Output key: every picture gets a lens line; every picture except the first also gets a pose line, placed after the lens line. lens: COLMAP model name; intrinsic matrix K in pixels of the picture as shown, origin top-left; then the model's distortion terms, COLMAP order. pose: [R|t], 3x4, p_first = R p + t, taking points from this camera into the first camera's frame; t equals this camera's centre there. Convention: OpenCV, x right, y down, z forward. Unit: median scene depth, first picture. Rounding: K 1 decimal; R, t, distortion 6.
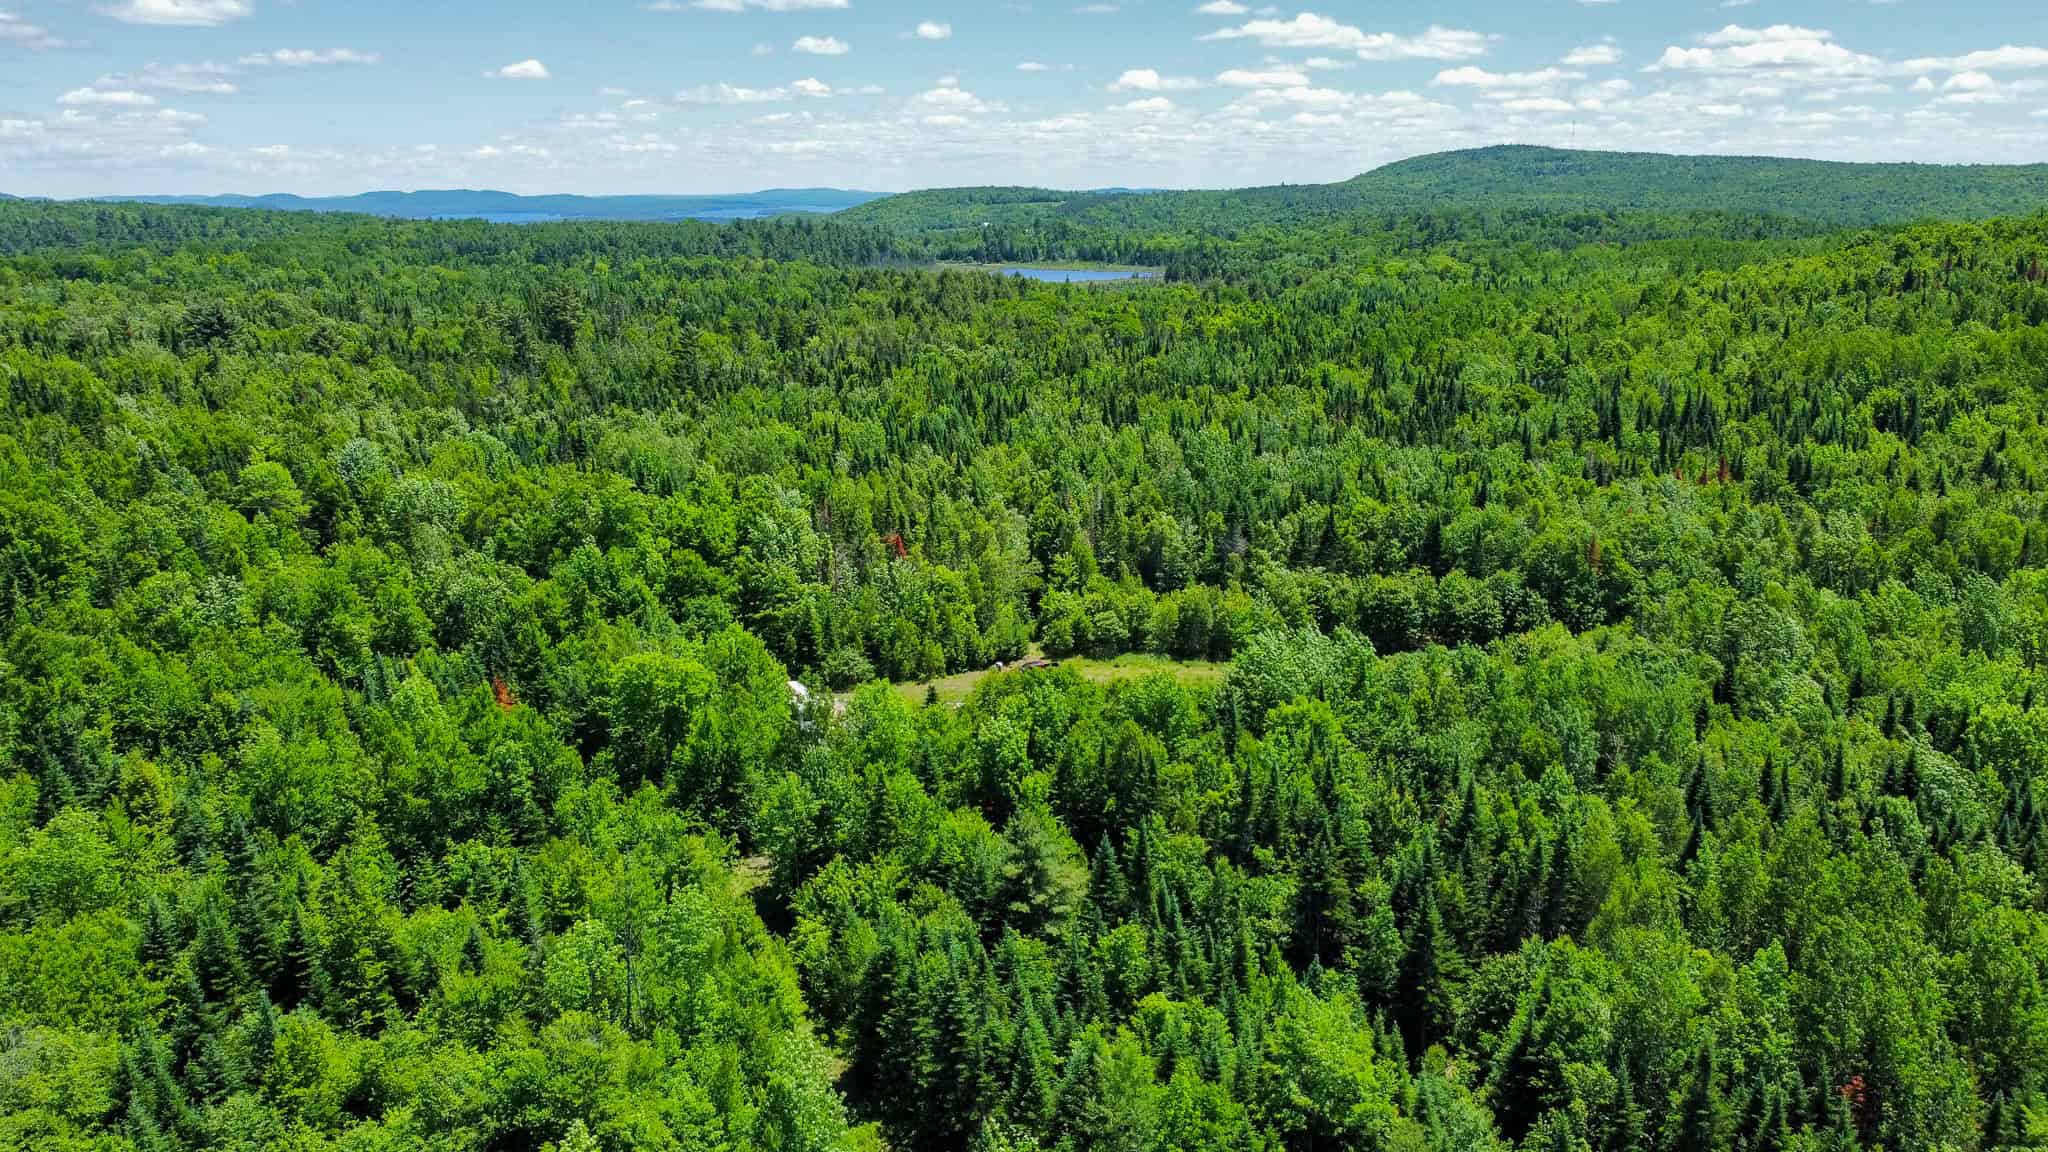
lens RADIAL K [[1552.7, 0, 1024.0], [0, 1552.7, 576.0], [0, 0, 1]] dist [-0.000799, -0.009722]
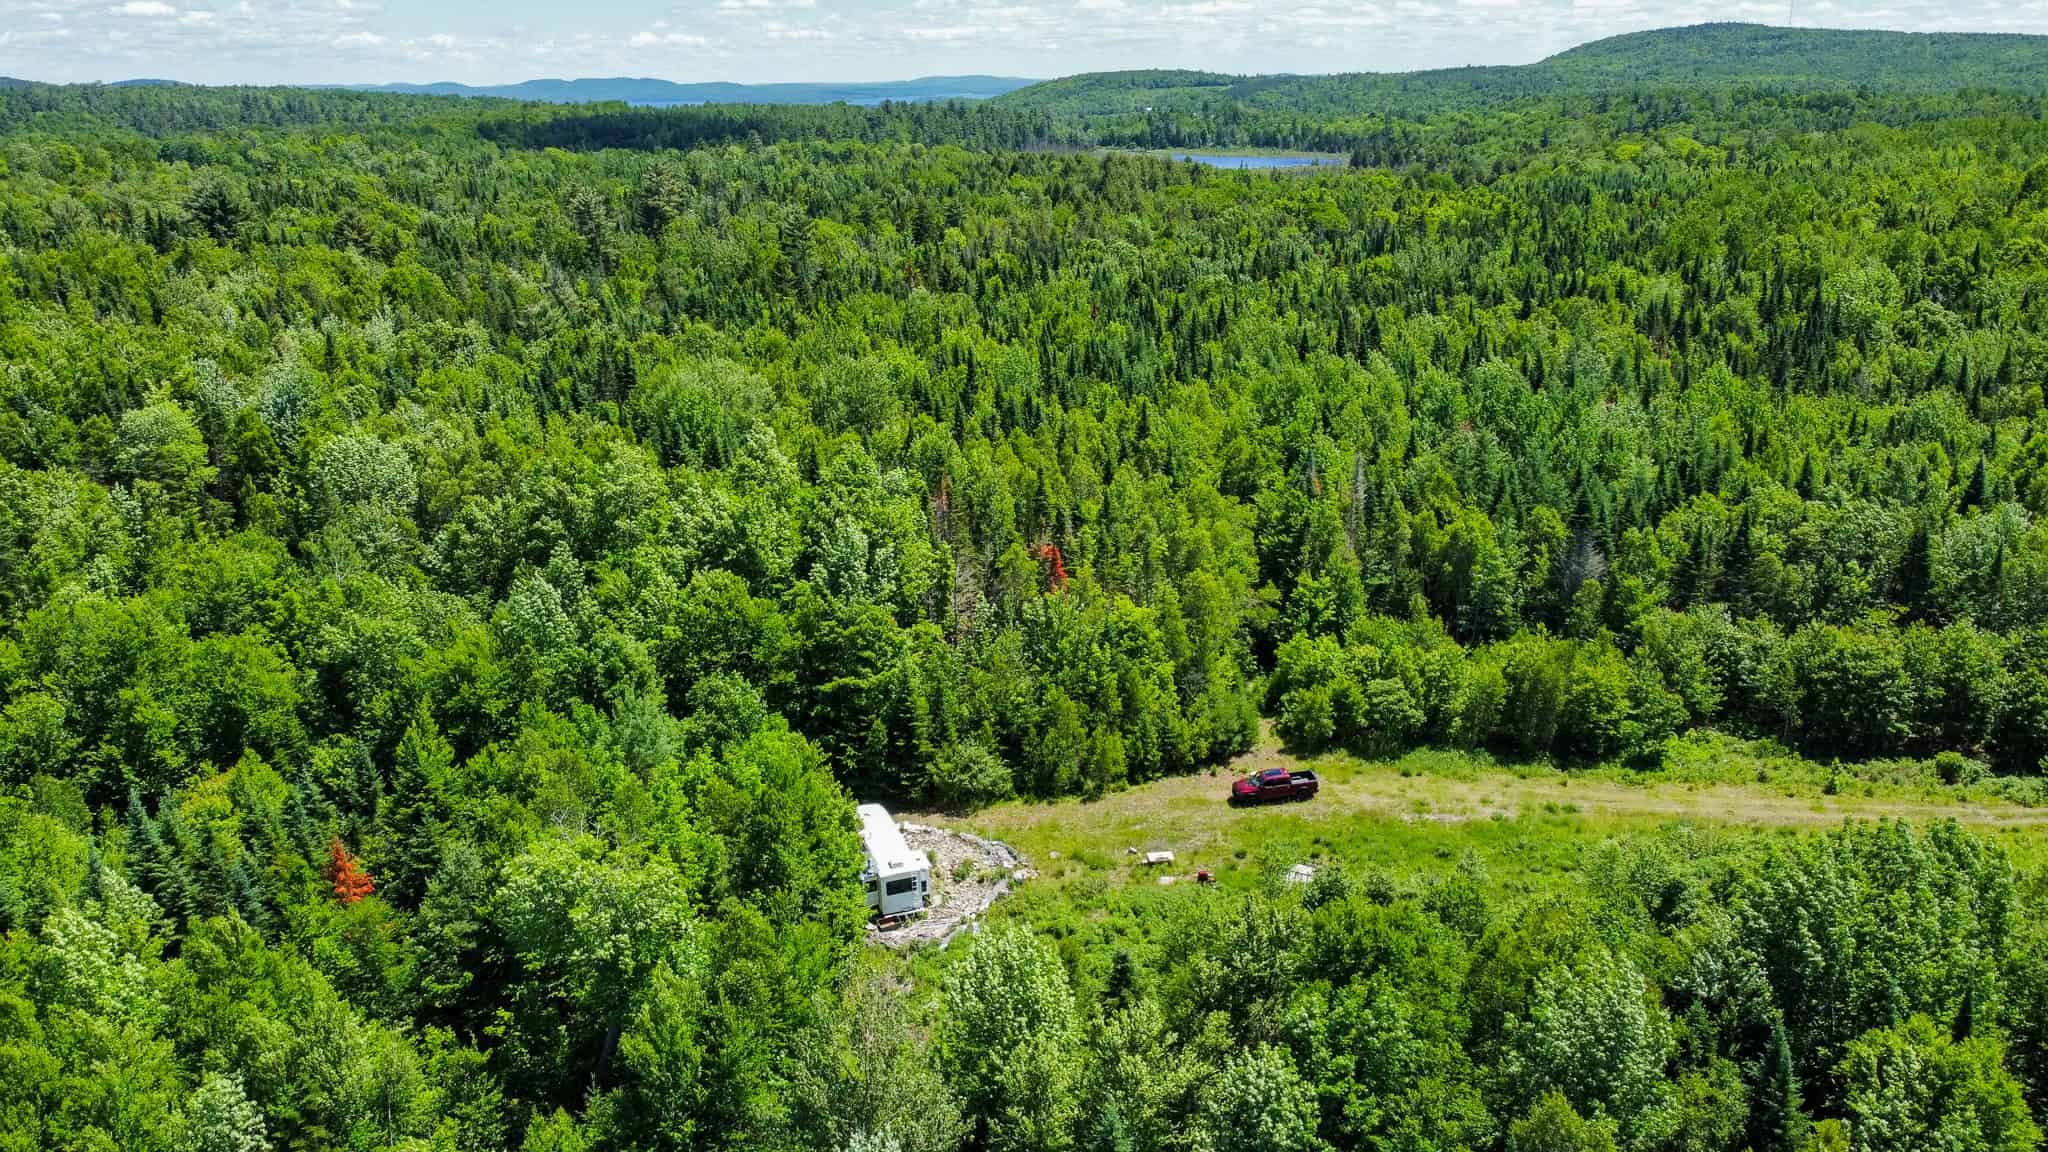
lens RADIAL K [[1552.7, 0, 1024.0], [0, 1552.7, 576.0], [0, 0, 1]] dist [-0.000799, -0.009722]
pose [[0.995133, 0.026324, -0.094957, -0.021890], [-0.019946, 0.997520, 0.067503, -0.037123], [0.096499, -0.065281, 0.993190, 0.244071]]
